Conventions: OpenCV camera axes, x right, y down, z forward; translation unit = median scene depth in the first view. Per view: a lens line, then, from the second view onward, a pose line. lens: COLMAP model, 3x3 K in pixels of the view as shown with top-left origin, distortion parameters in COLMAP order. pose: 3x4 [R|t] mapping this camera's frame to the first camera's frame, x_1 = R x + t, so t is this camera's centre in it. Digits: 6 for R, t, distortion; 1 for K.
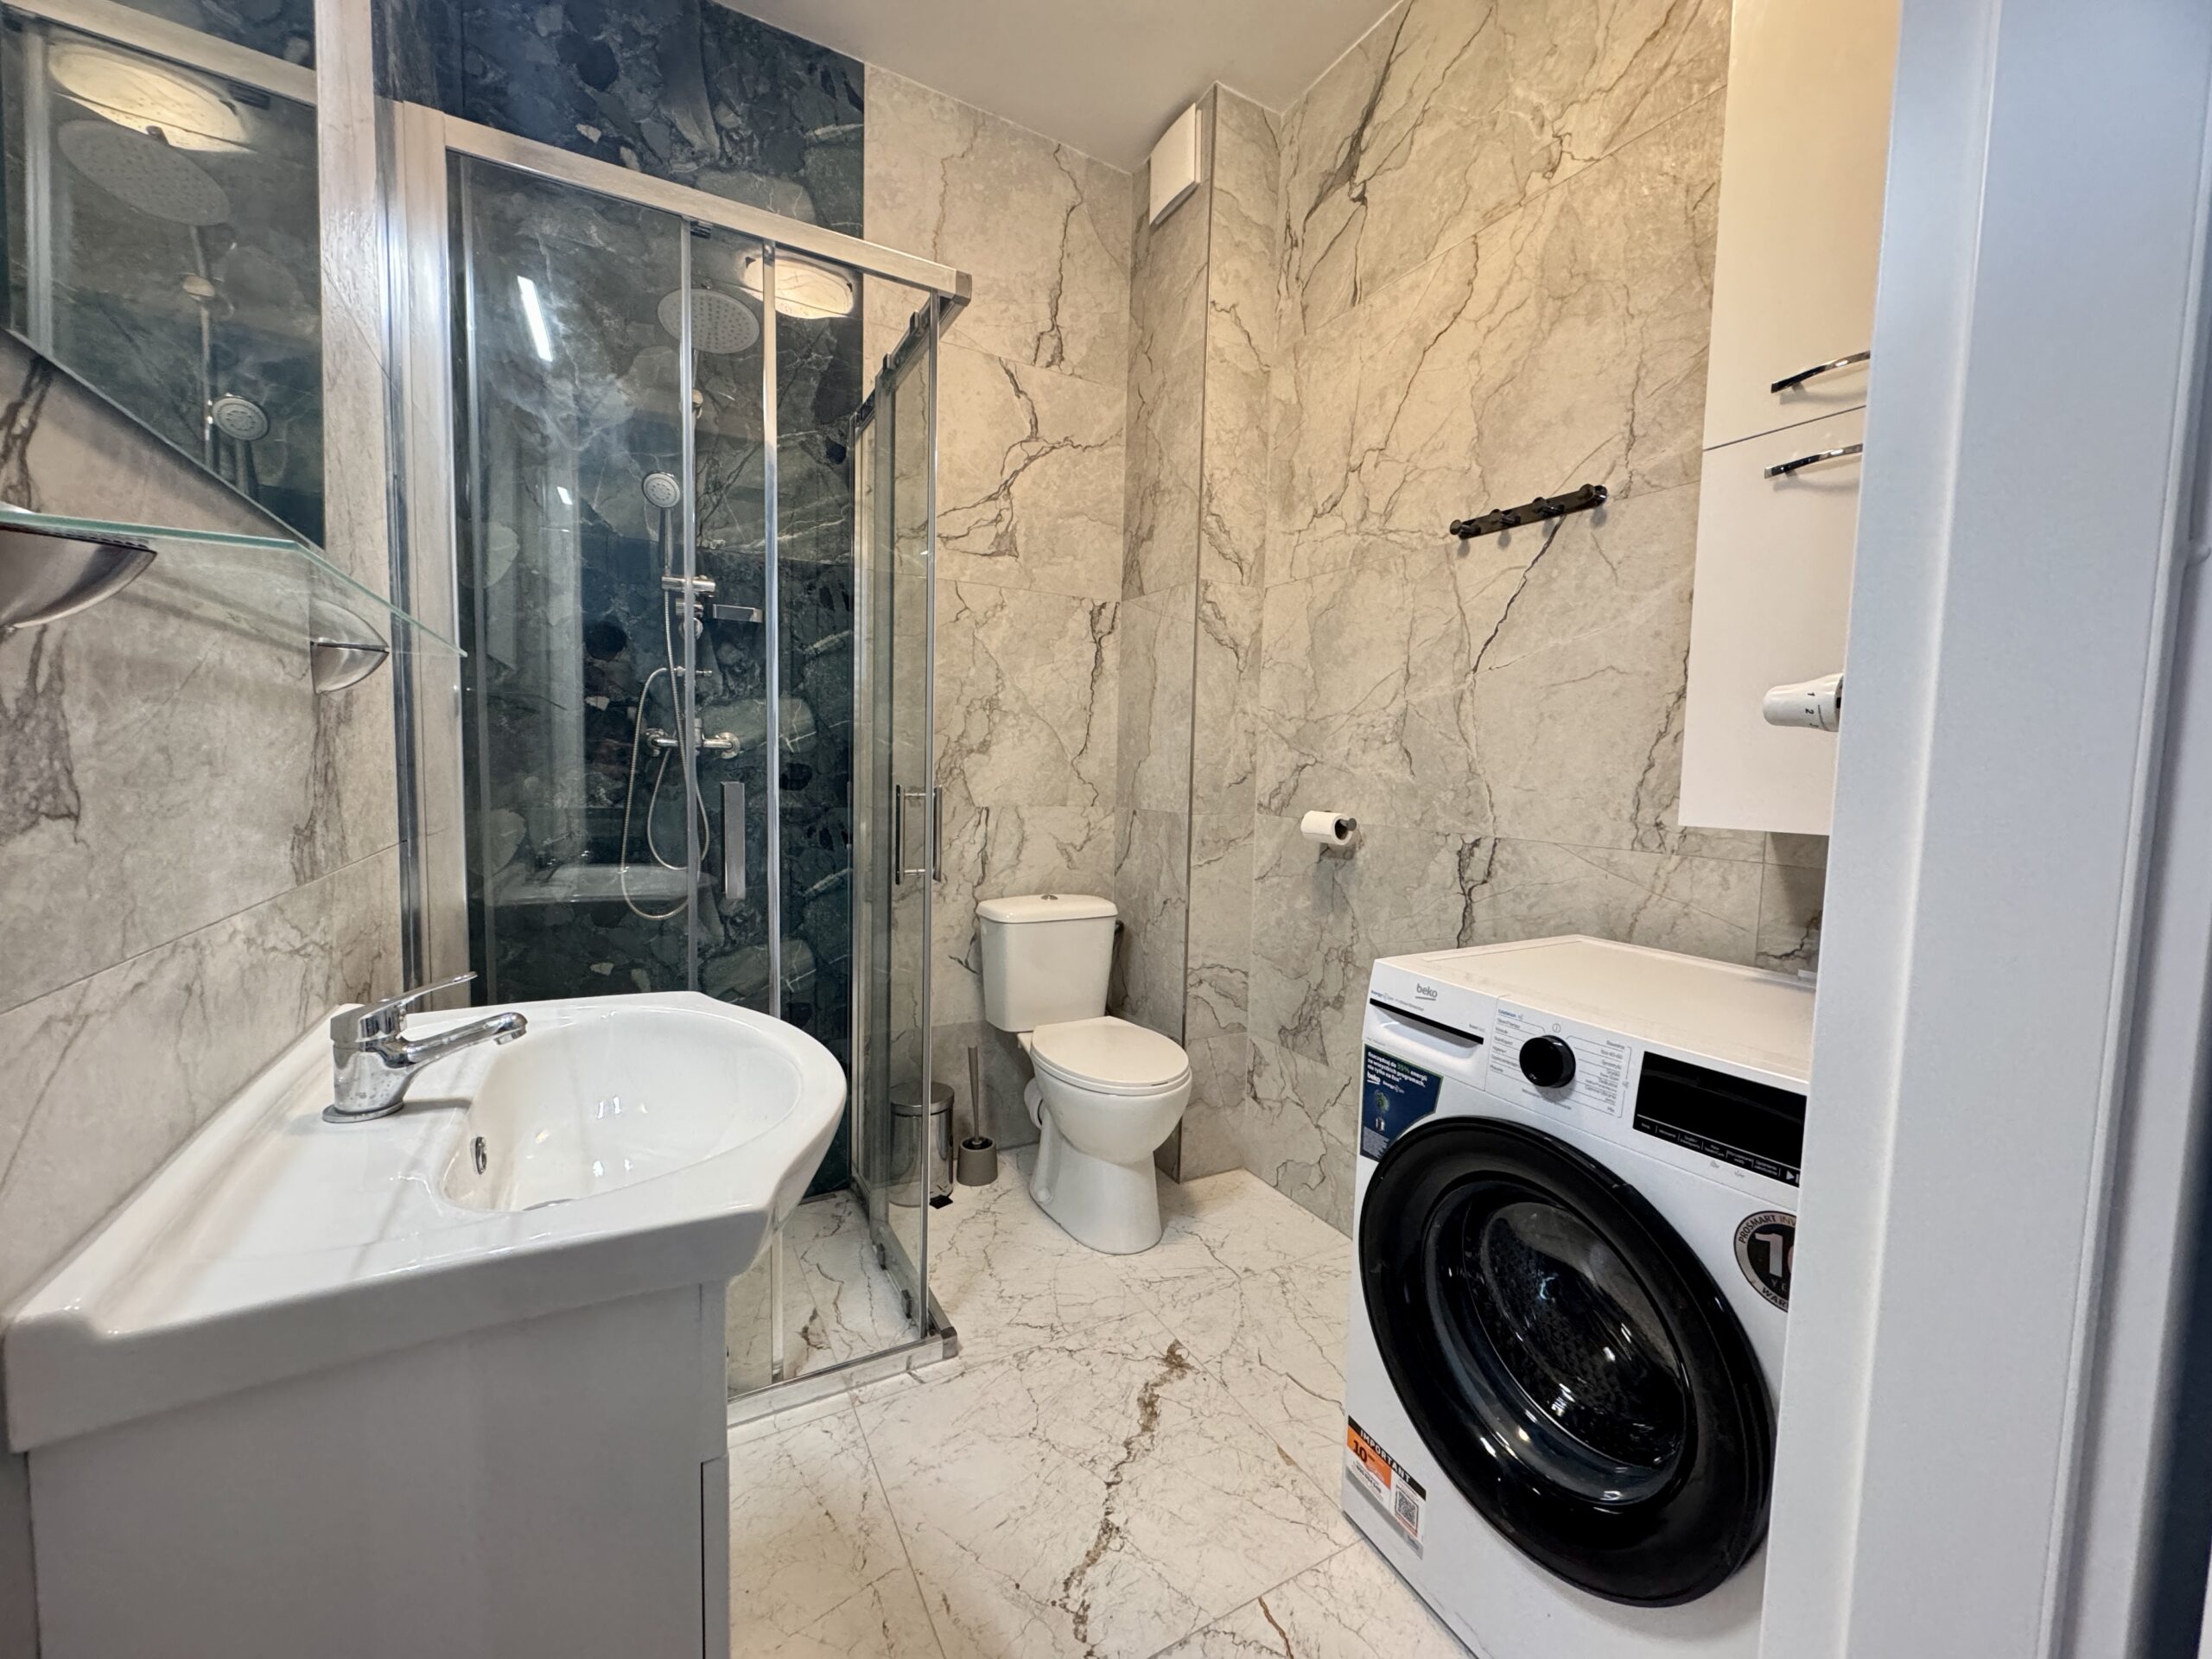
lens RADIAL K [[875.3, 0, 1104.4], [0, 875.3, 827.8], [0, 0, 1]] dist [-0.002285, 0.000069]
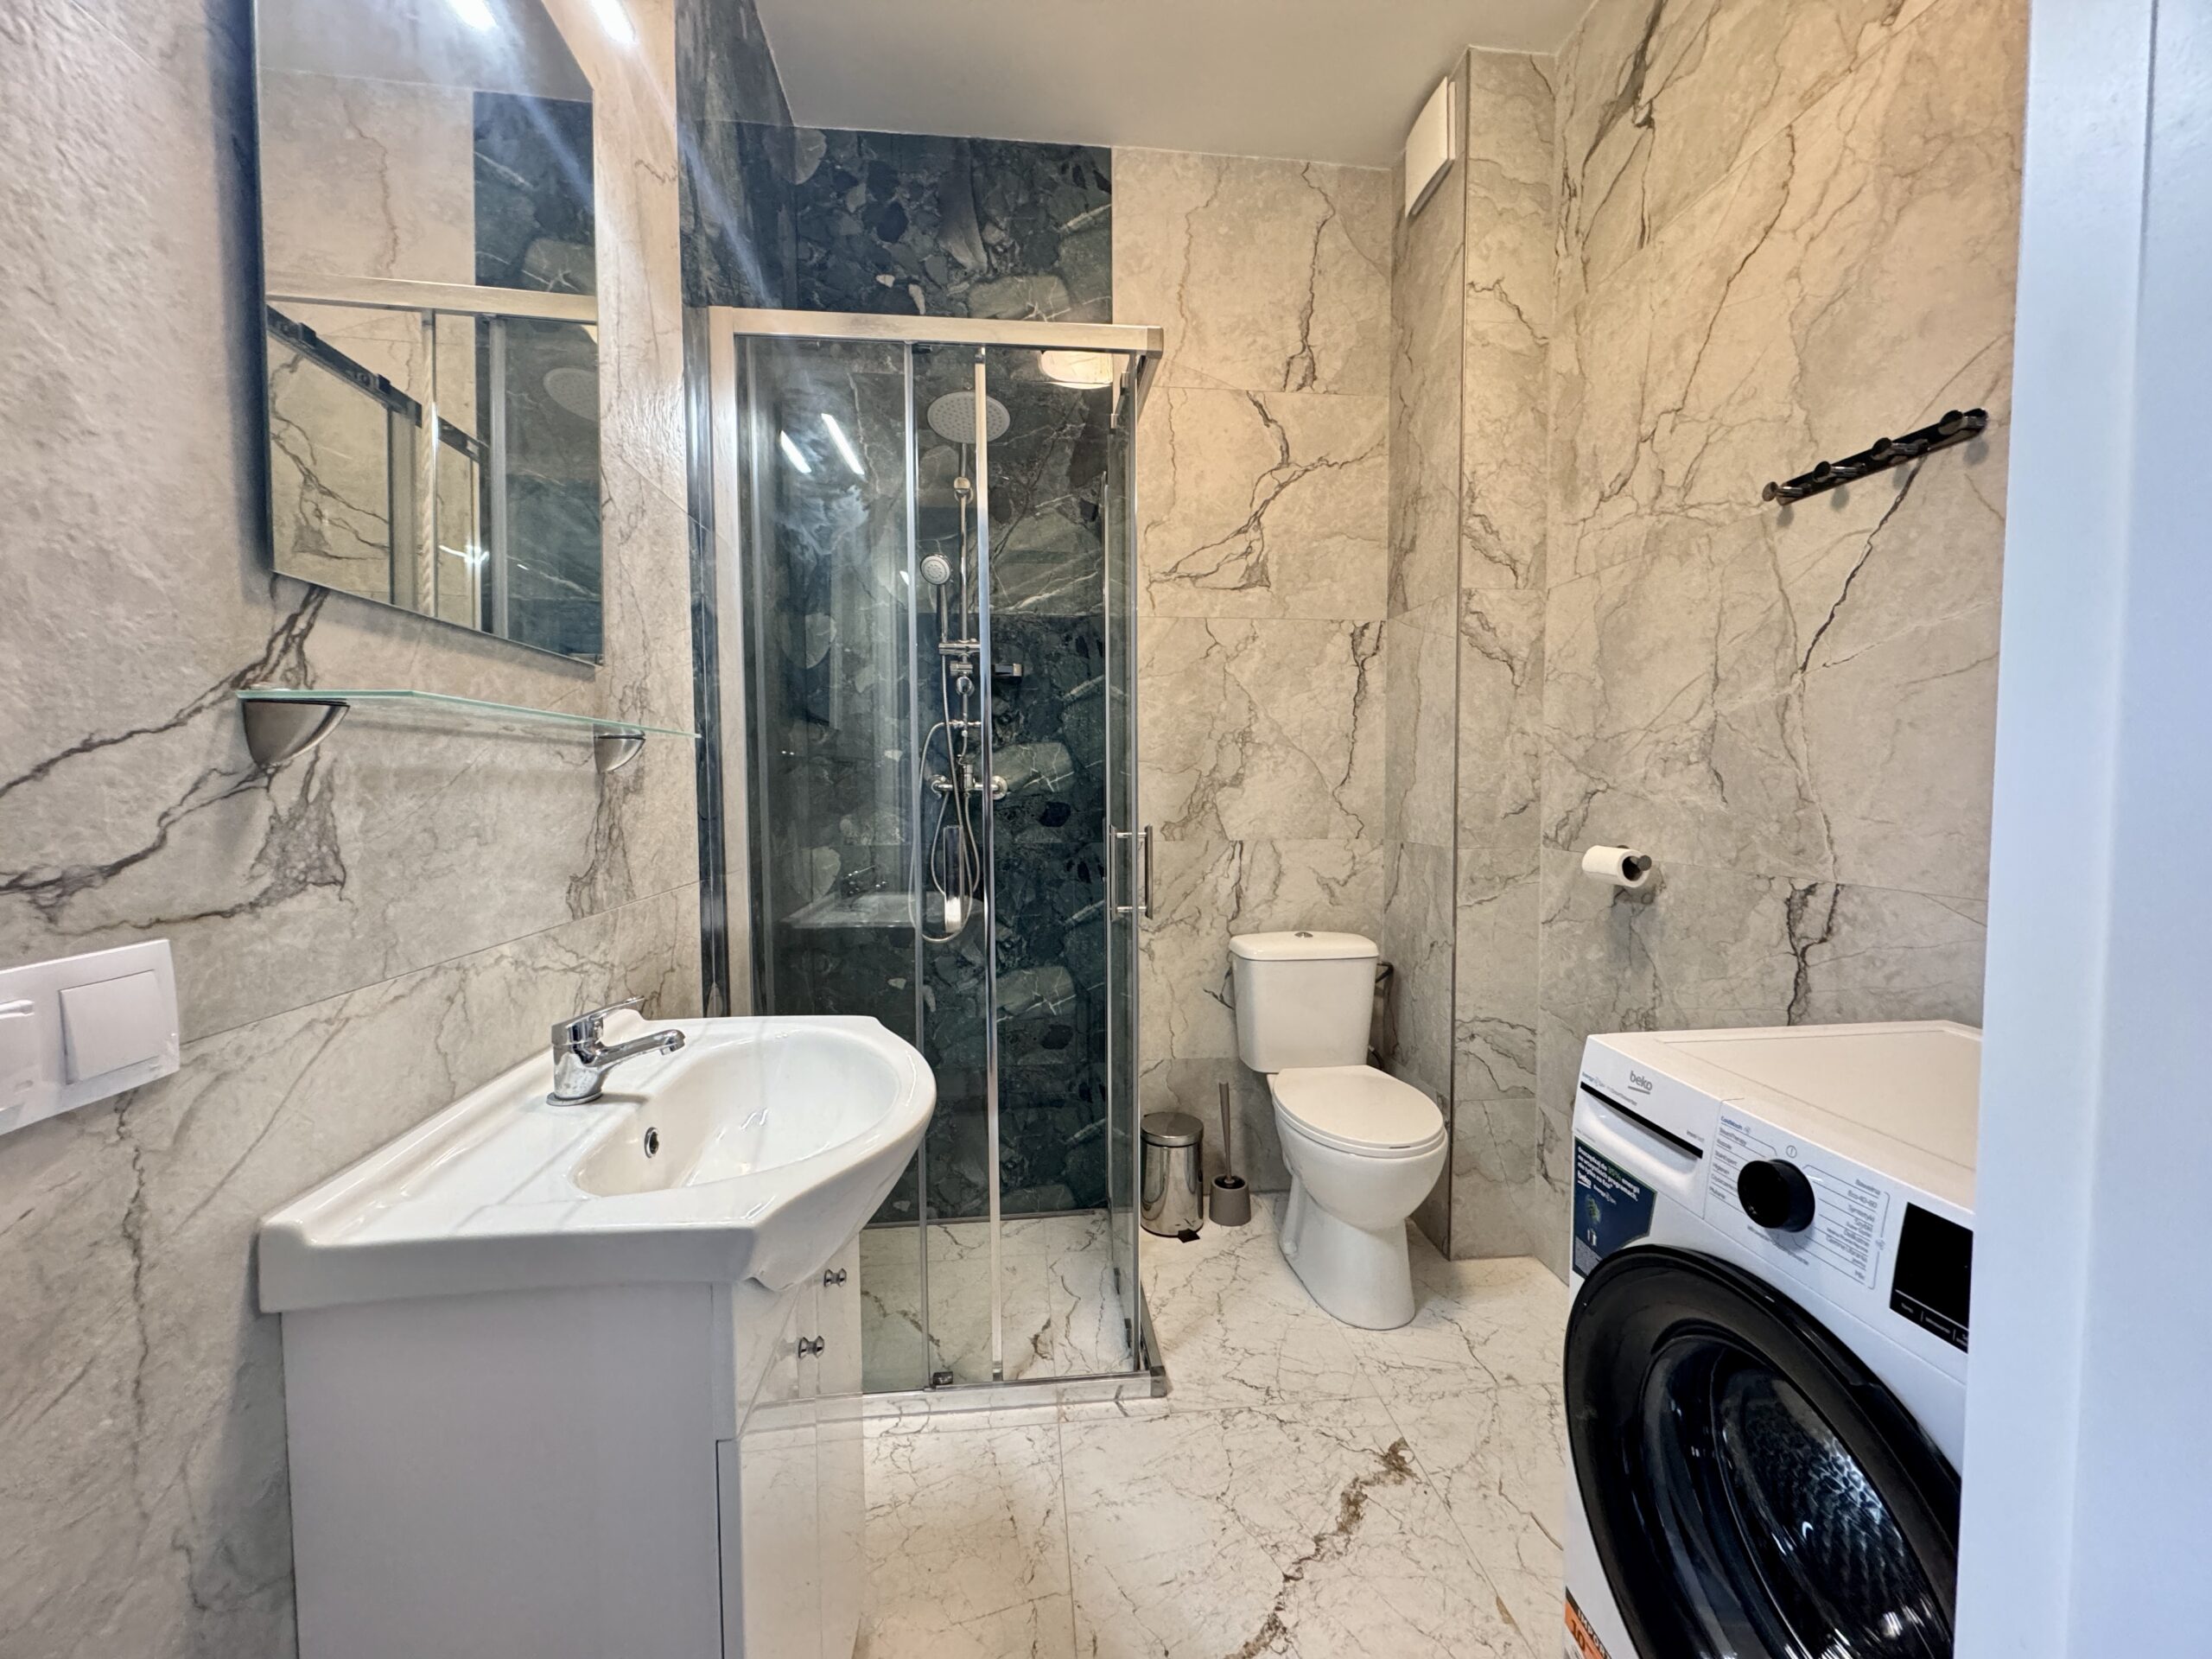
lens RADIAL K [[875.3, 0, 1106.0], [0, 875.3, 827.3], [0, 0, 1]] dist [-0.002285, 0.000069]
pose [[0.919489, -0.010357, -0.392979, 0.145700], [0.000224, 0.999667, -0.025822, -0.016807], [0.393115, 0.023655, 0.919185, 0.036408]]
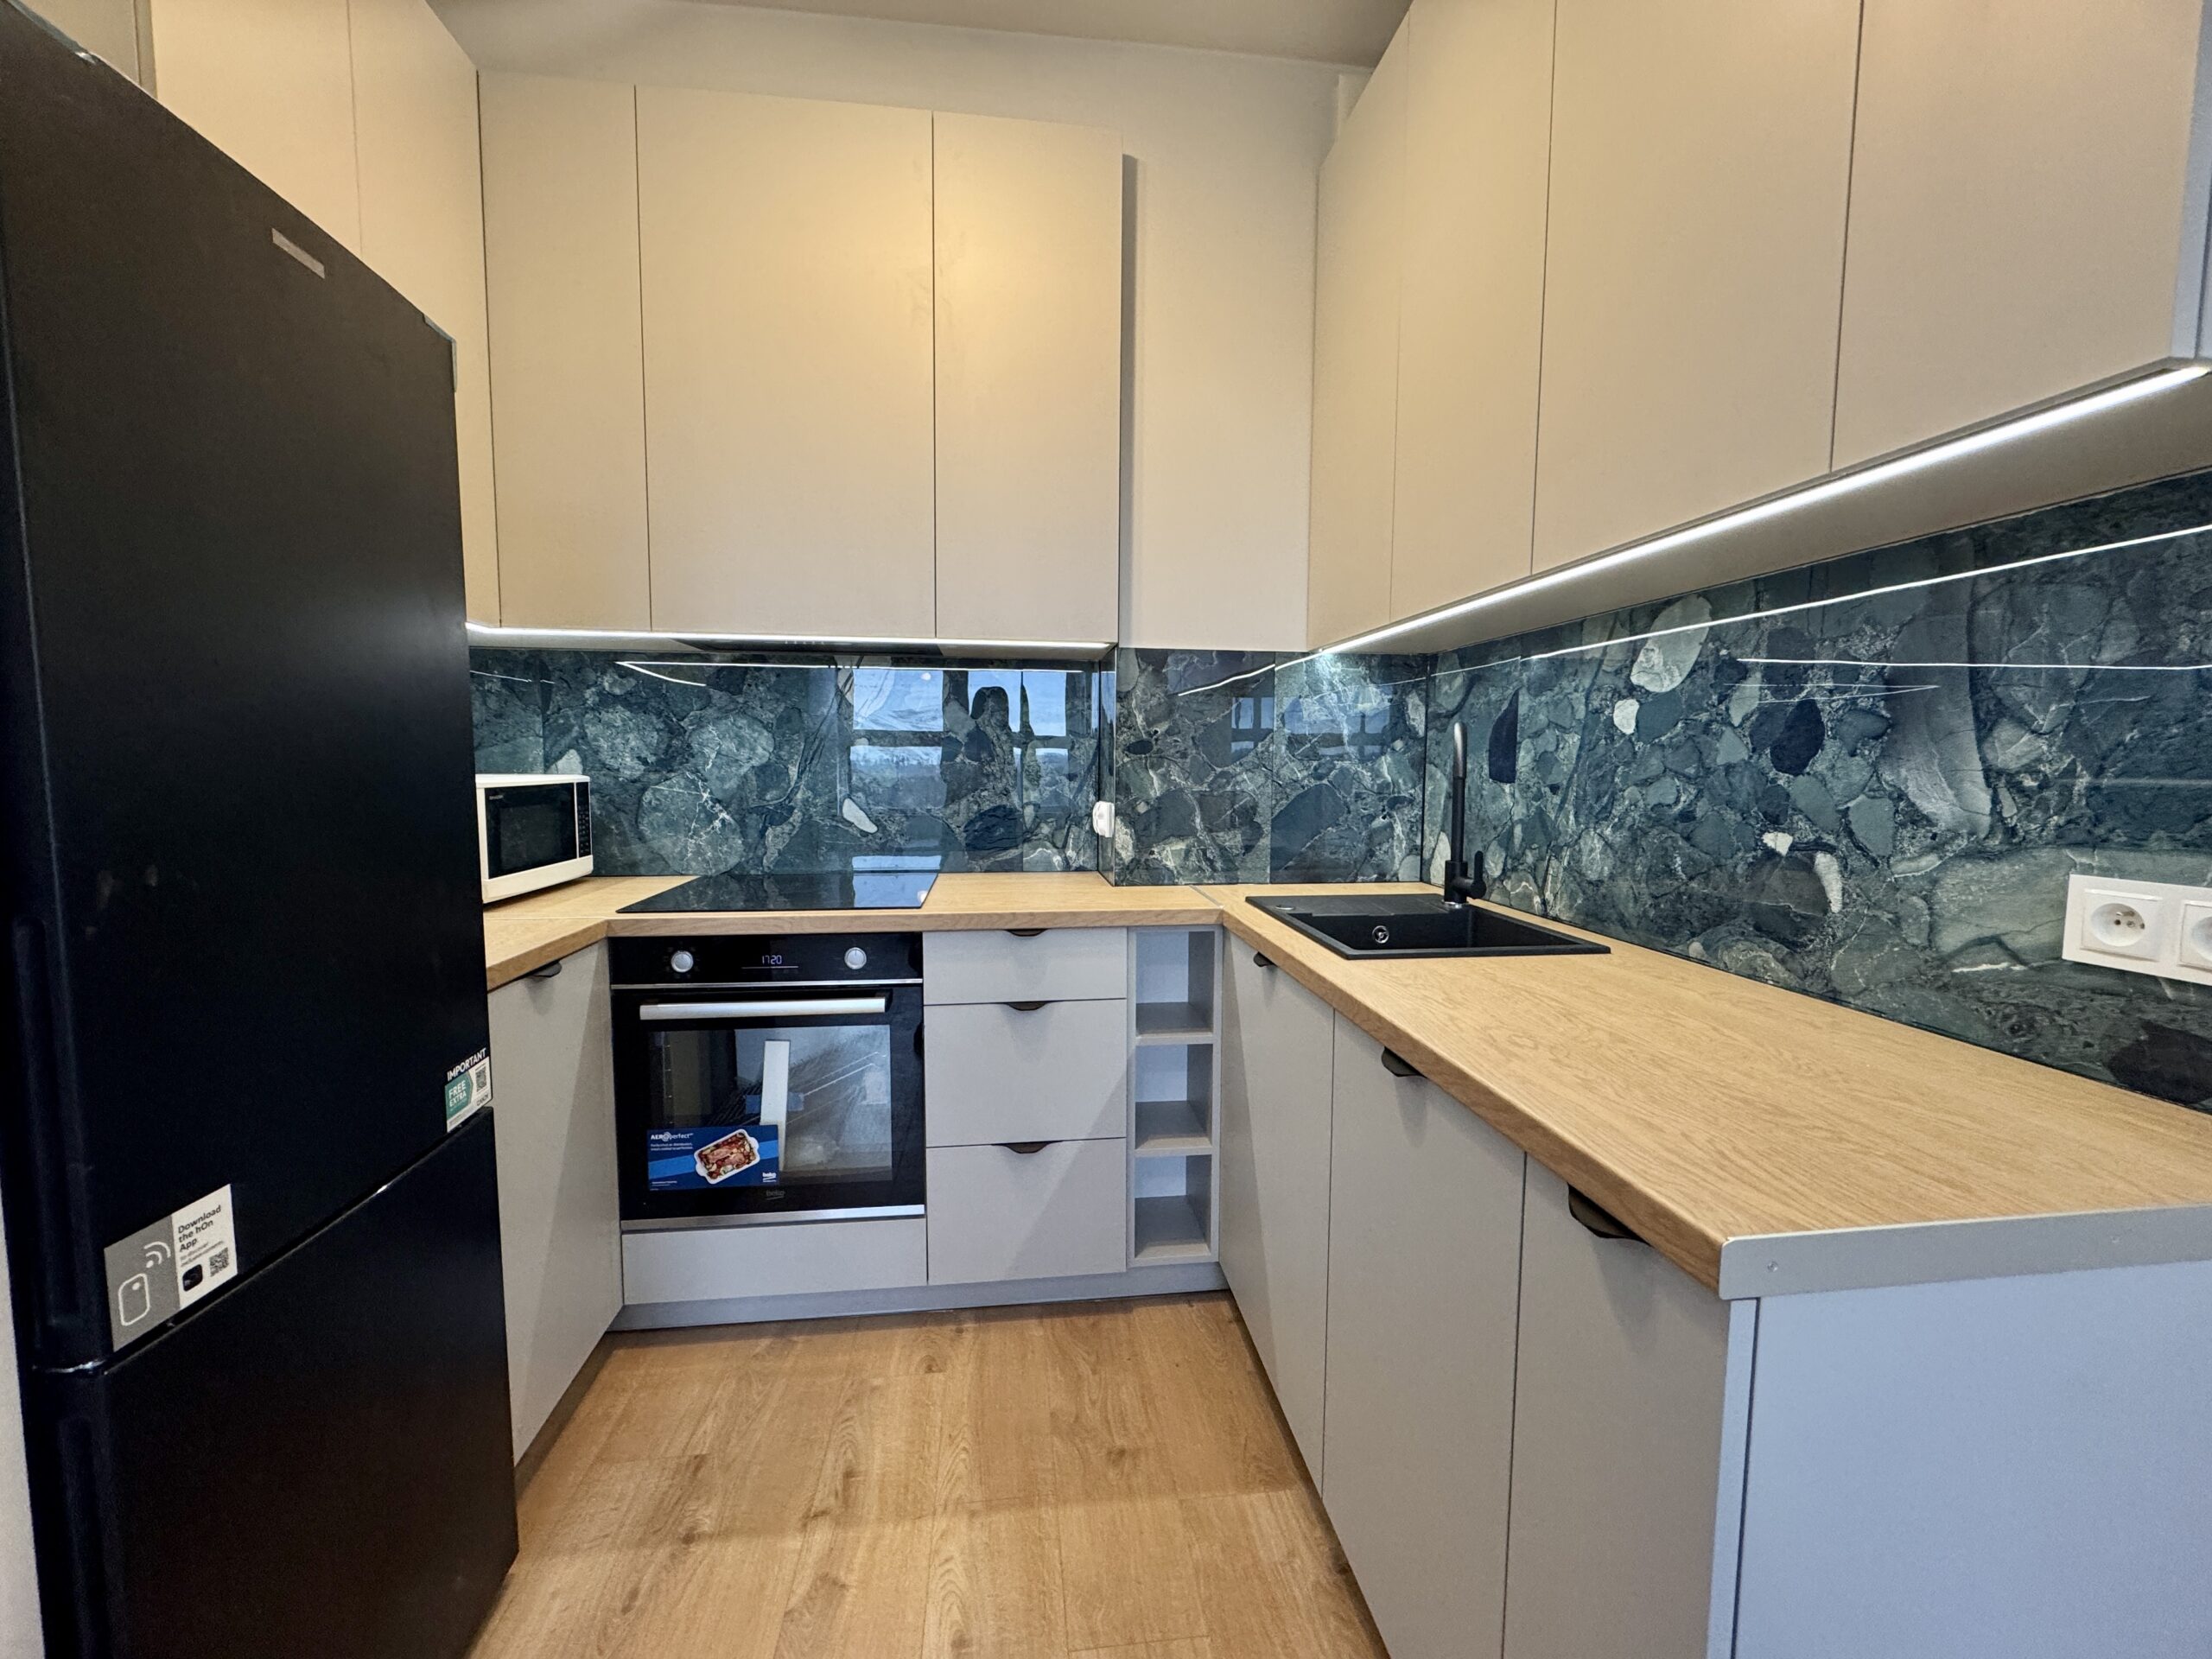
lens RADIAL K [[875.3, 0, 1110.0], [0, 875.3, 826.1], [0, 0, 1]] dist [-0.002285, 0.000069]
pose [[-0.370612, 0.047749, -0.927559, 0.185424], [-0.087443, 0.992448, 0.086028, -0.801620], [0.924662, 0.112991, -0.363638, 0.760507]]
